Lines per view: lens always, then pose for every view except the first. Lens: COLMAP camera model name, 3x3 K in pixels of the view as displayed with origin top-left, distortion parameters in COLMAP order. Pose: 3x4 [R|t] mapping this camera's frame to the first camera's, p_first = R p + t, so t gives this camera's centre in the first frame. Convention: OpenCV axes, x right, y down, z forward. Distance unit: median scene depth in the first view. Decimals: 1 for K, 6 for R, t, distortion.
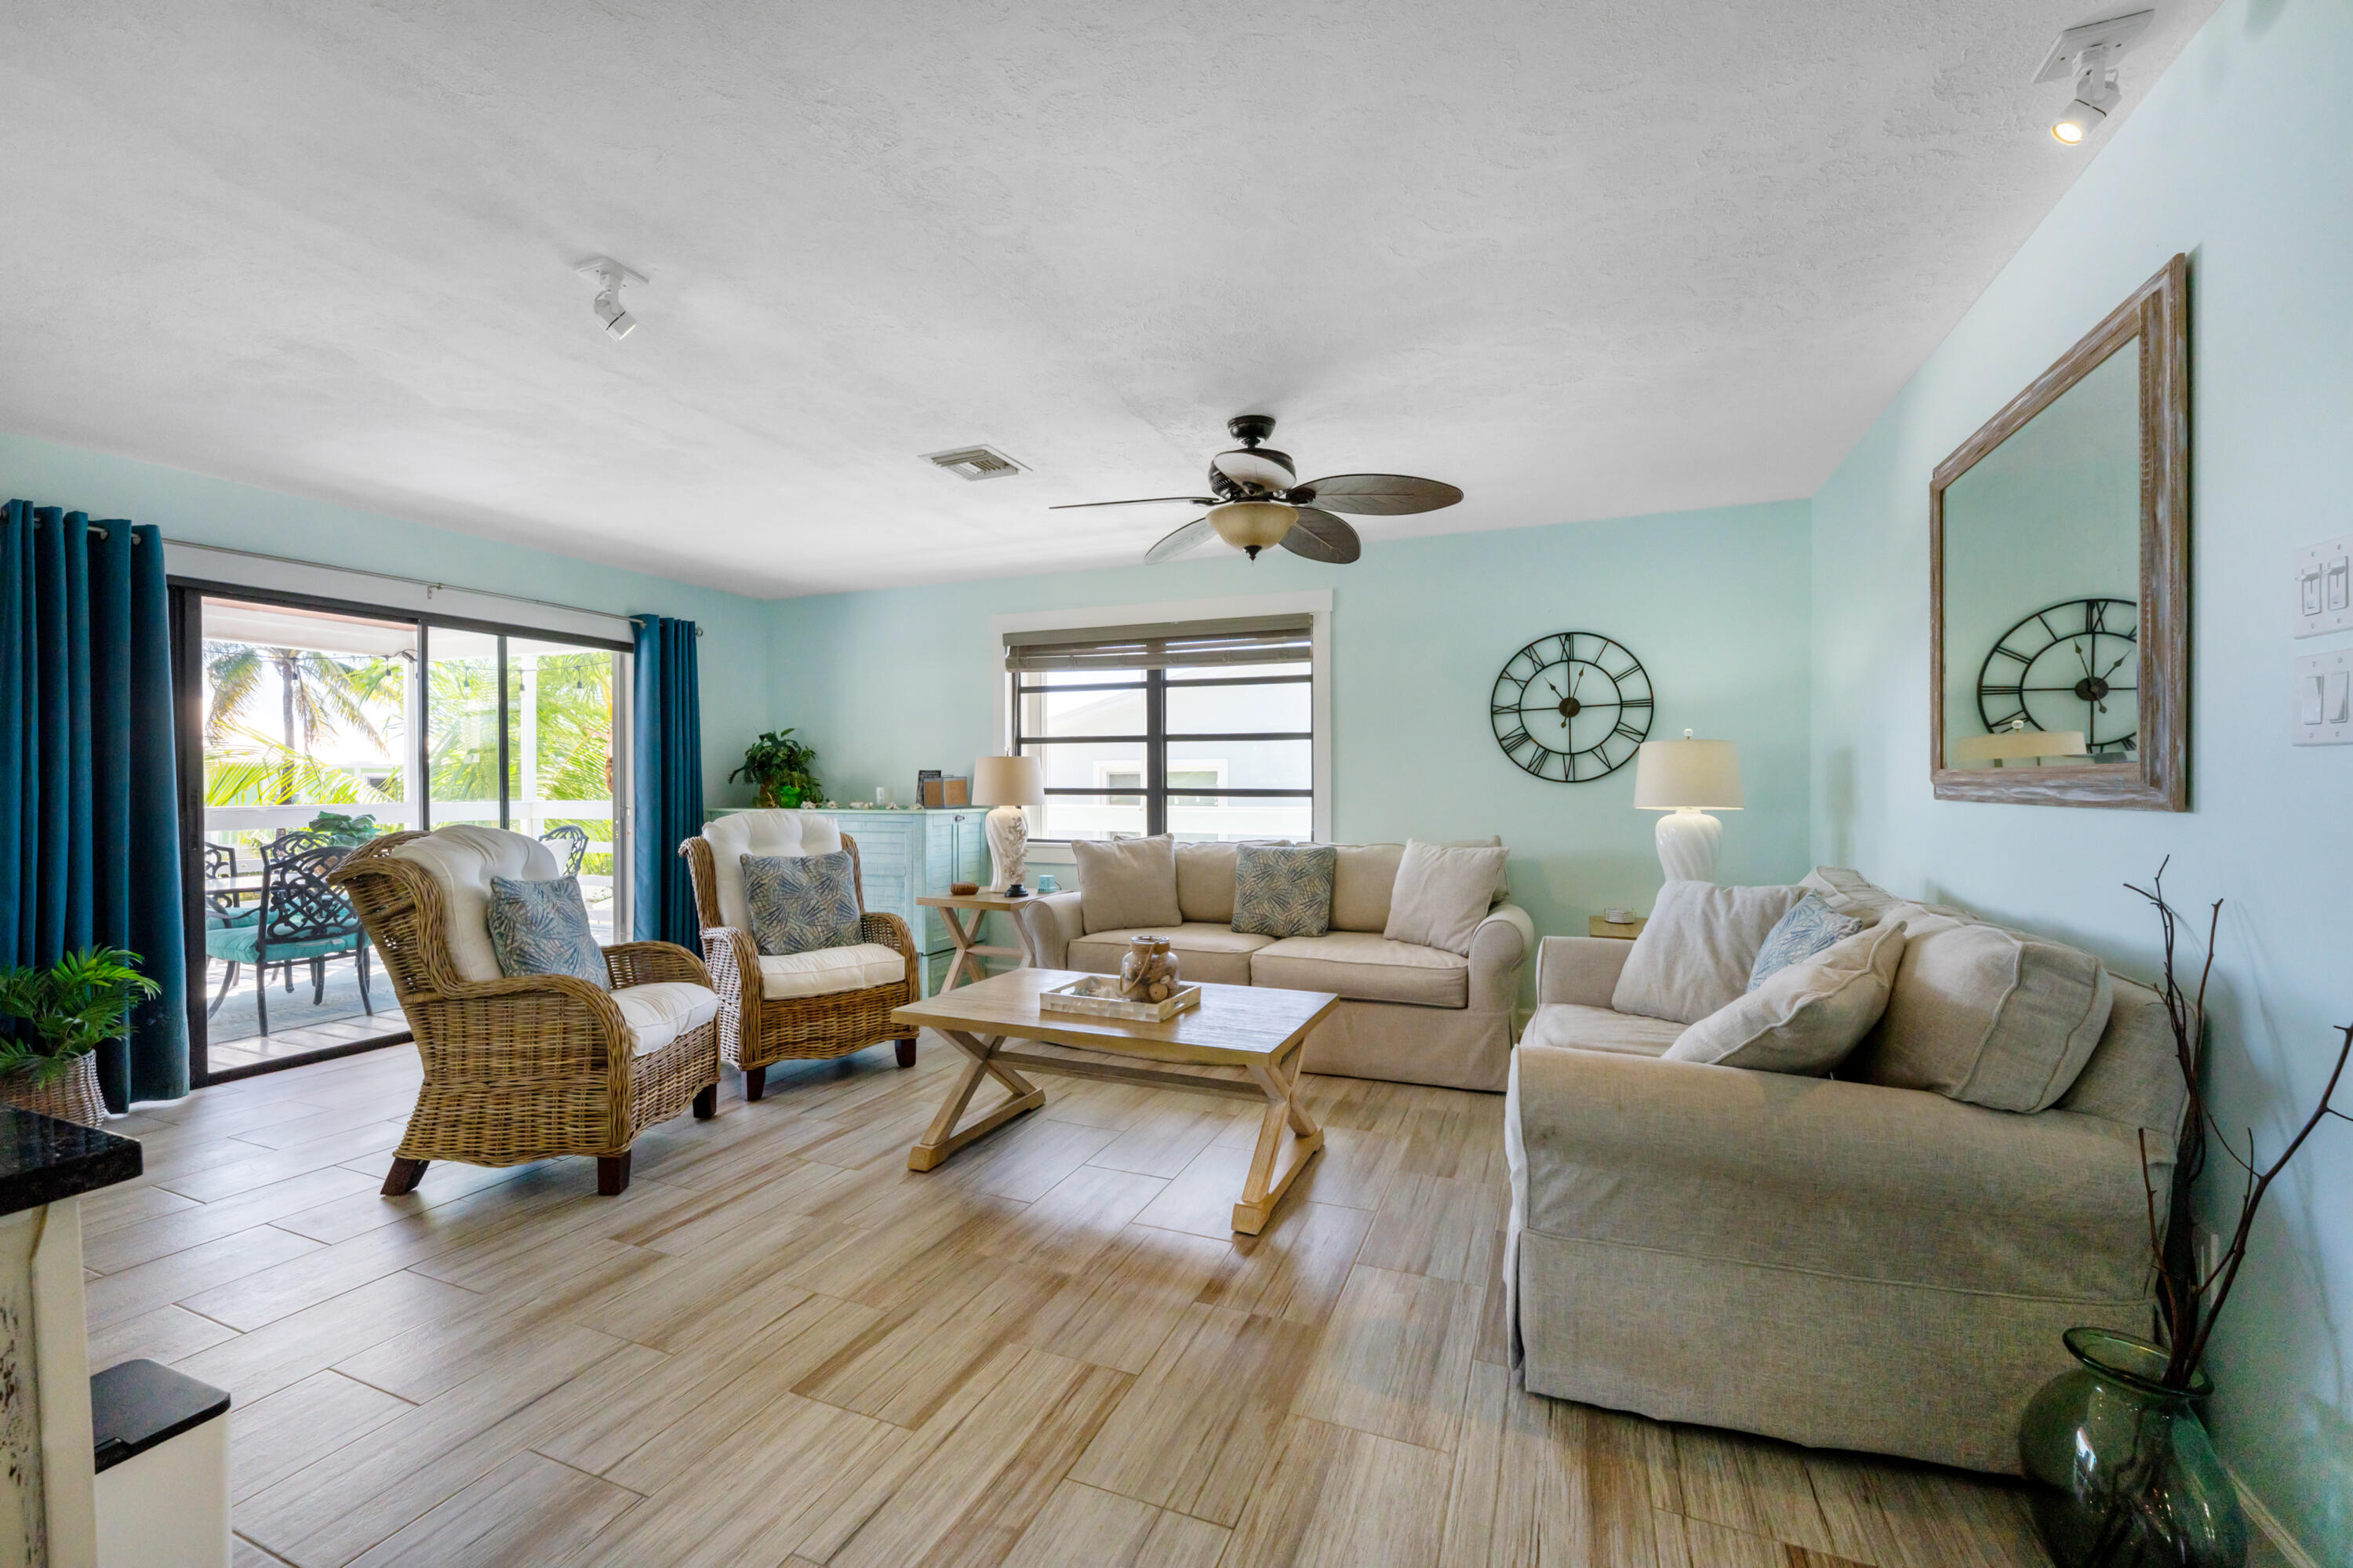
lens RADIAL K [[967.3, 0, 1176.5], [0, 967.3, 784.0], [0, 0, 1]] dist [-0.000974, -0.000047]
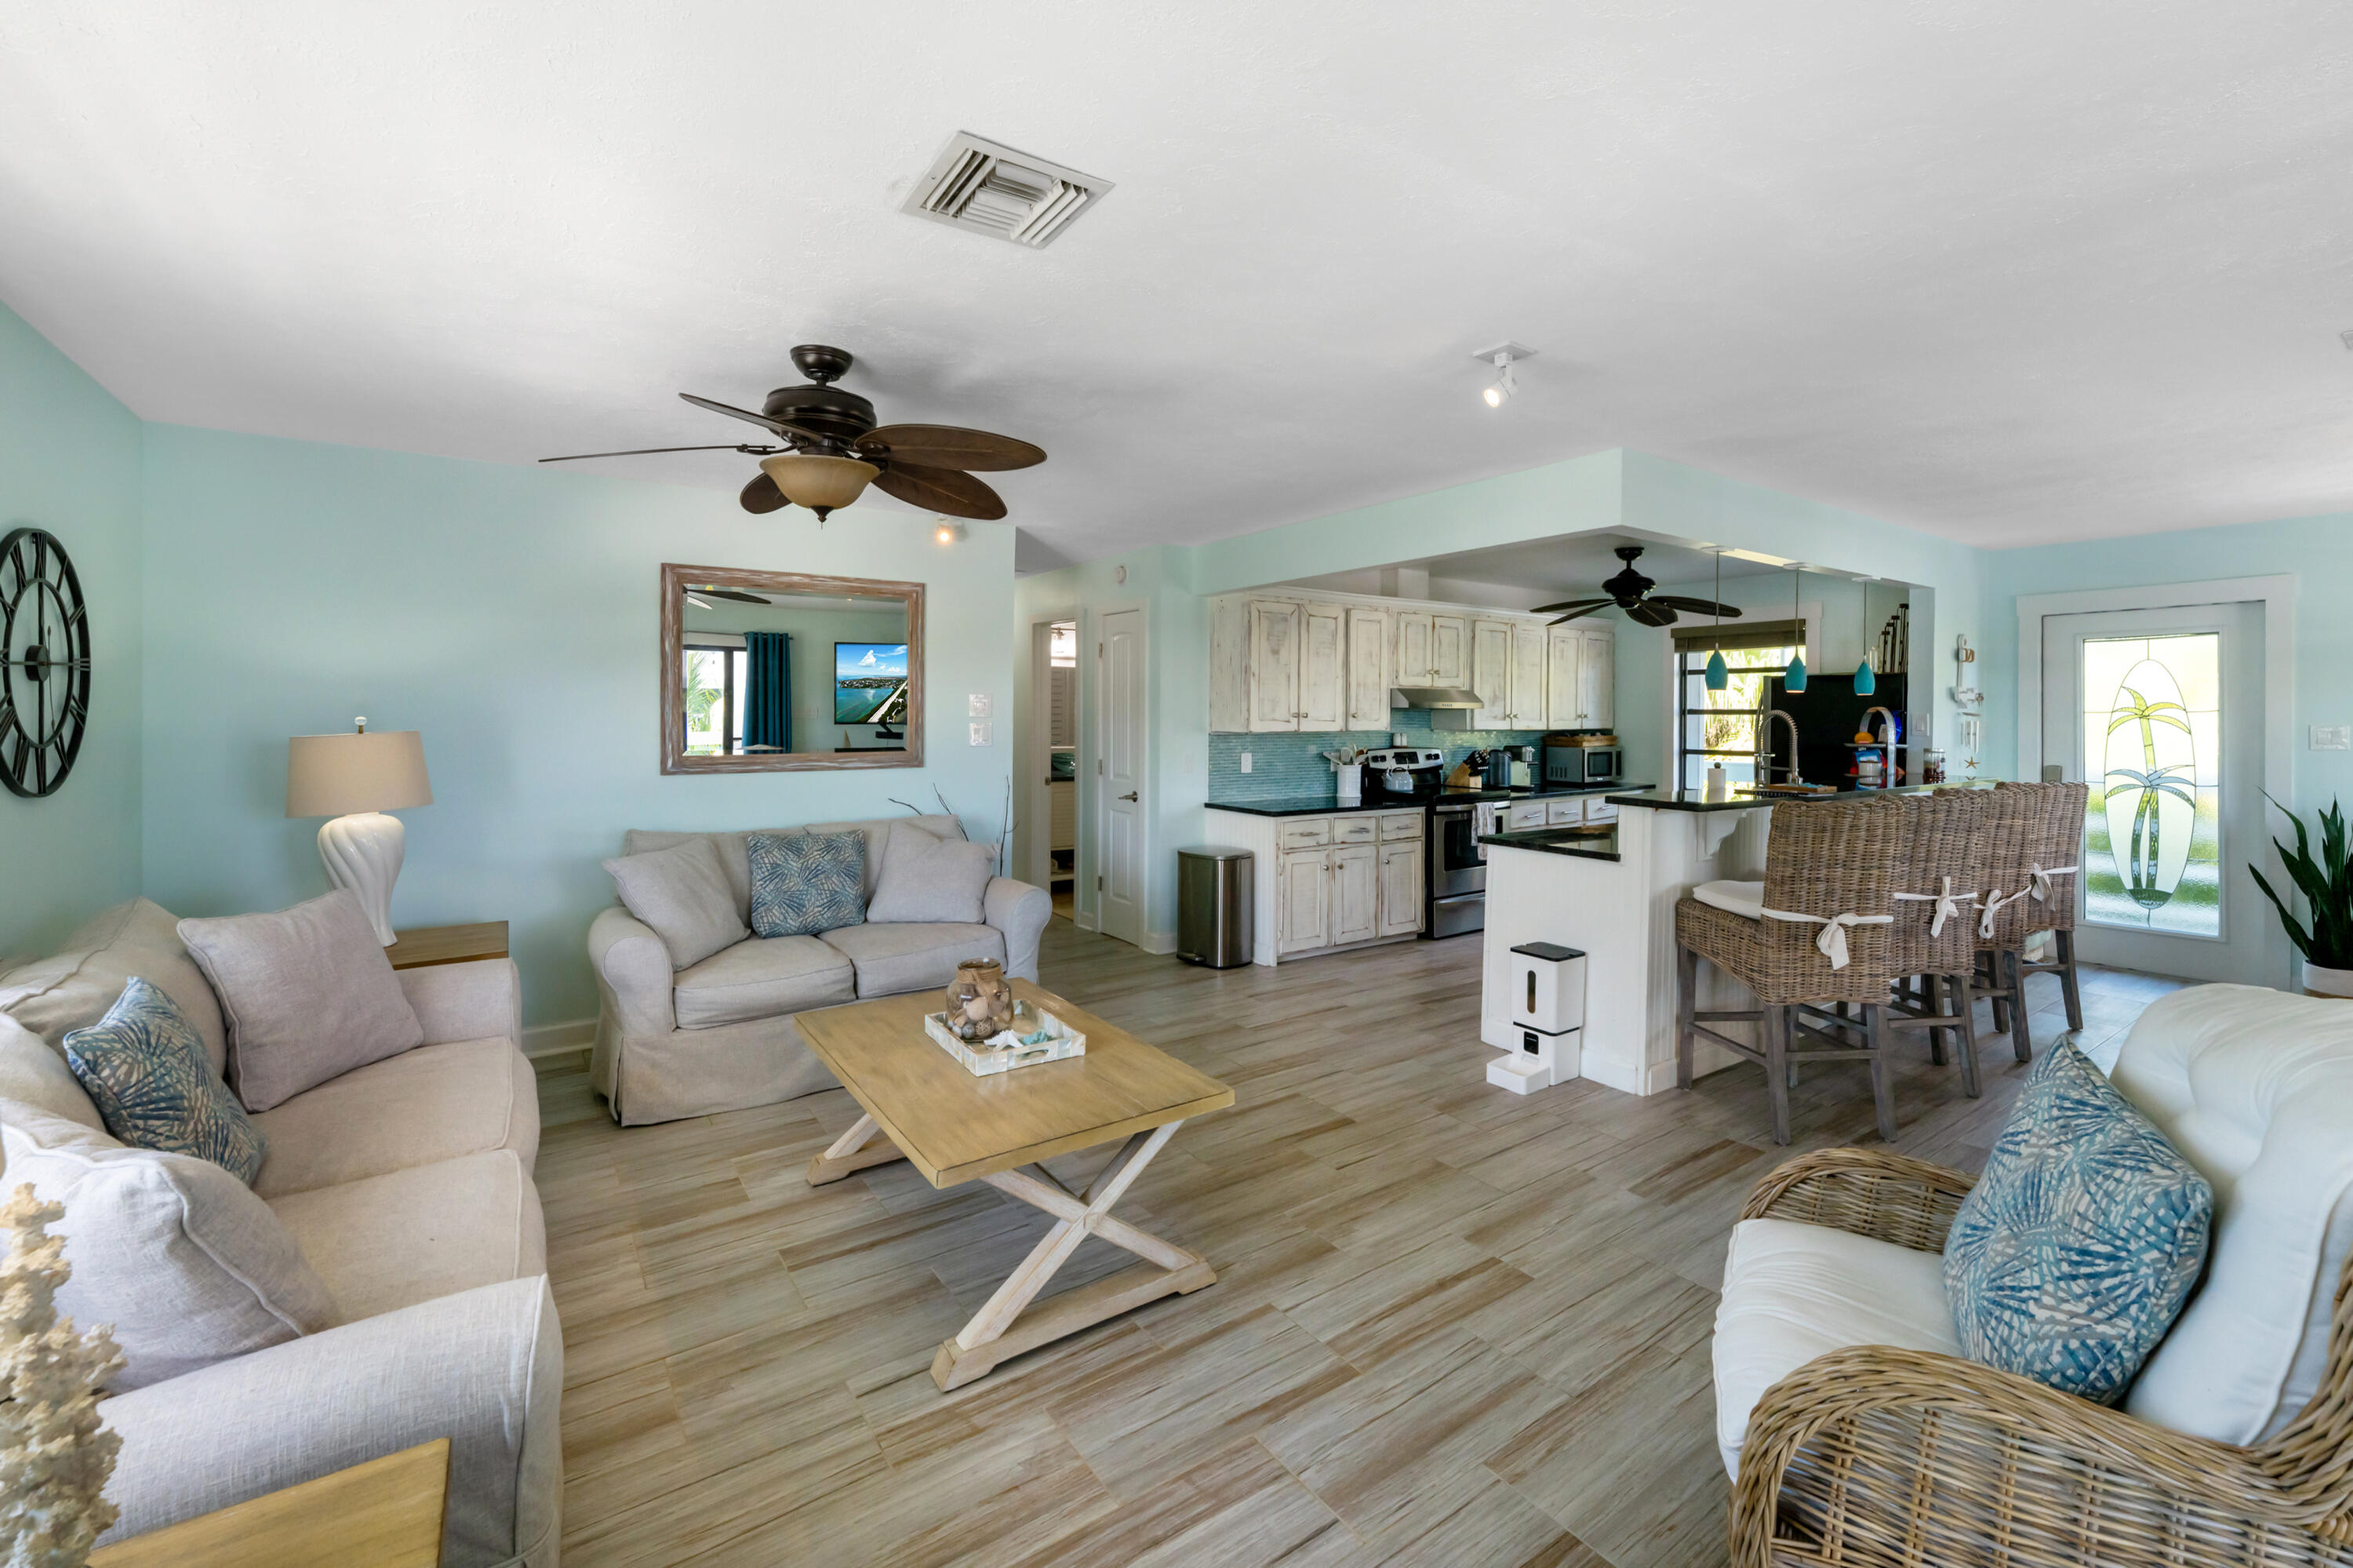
lens RADIAL K [[986.0, 0, 1186.9], [0, 986.0, 729.7], [0, 0, 1]] dist [-0.000016, -0.000243]
pose [[-0.849327, -0.006288, 0.527830, -0.783919], [0.000164, 0.999926, 0.012176, -0.078734], [-0.527867, 0.010428, -0.849263, 1.943449]]
